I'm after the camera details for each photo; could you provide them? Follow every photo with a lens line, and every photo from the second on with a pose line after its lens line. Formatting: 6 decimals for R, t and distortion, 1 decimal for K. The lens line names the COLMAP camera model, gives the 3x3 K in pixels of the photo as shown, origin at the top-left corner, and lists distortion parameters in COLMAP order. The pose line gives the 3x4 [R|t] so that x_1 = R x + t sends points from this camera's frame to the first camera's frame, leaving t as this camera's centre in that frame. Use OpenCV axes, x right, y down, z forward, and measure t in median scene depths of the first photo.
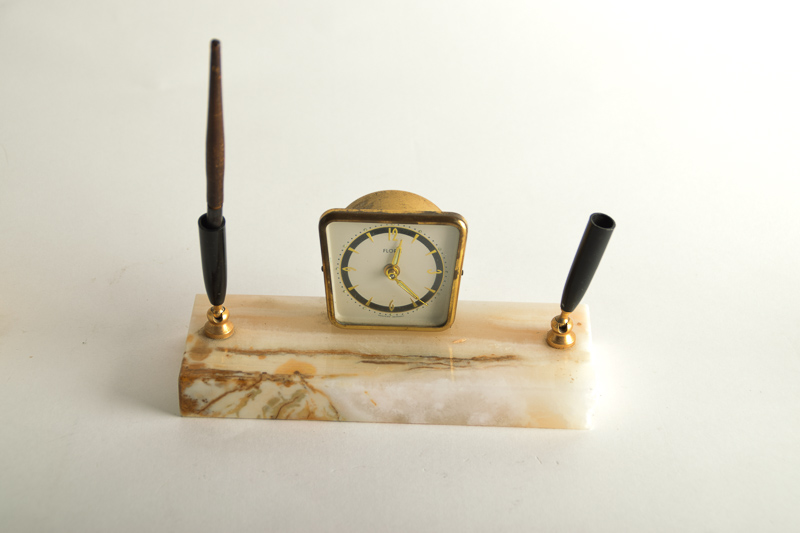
lens RADIAL K [[1915.0, 0, 400.0], [0, 1915.0, 266.5], [0, 0, 1]] dist [0.304619, -0.063507]
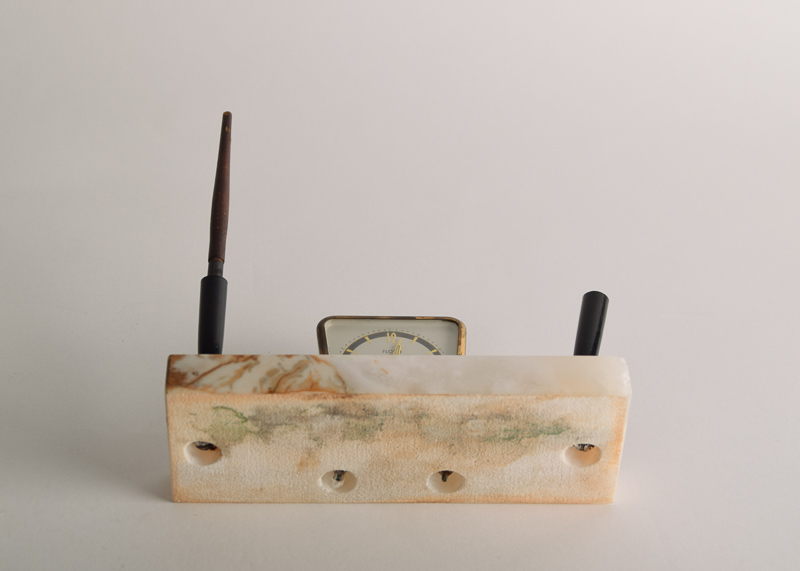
lens RADIAL K [[1809.7, 0, 400.0], [0, 1809.7, 285.5], [0, 0, 1]] dist [0.030631, 0.087581]
pose [[0.996025, 0.018562, 0.087115, -0.080738], [0.084148, 0.124562, -0.988637, 0.899002], [-0.029202, 0.992038, 0.122505, 0.853511]]
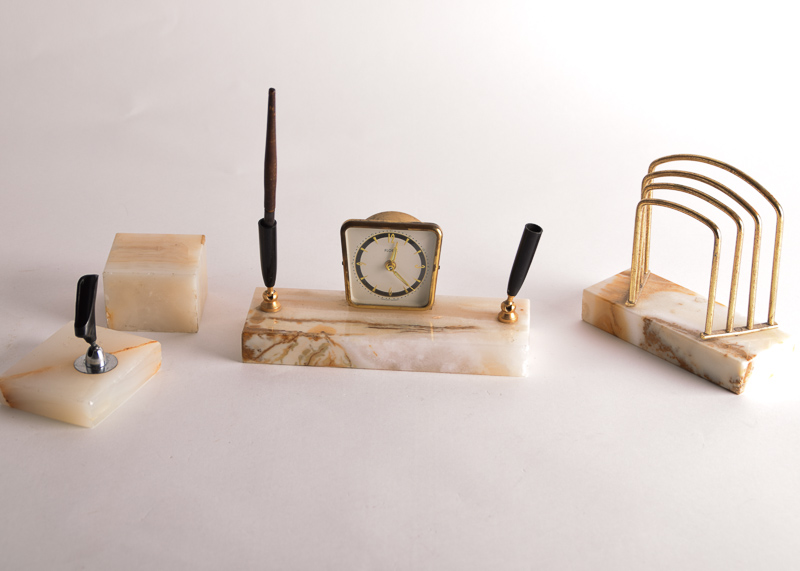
lens RADIAL K [[1809.7, 0, 400.0], [0, 1809.7, 285.5], [0, 0, 1]] dist [0.030631, 0.087581]
pose [[0.999143, 0.018451, -0.037048, 0.054125], [-0.022791, 0.992468, -0.120368, 0.182773], [0.034548, 0.121109, 0.992038, -0.355266]]
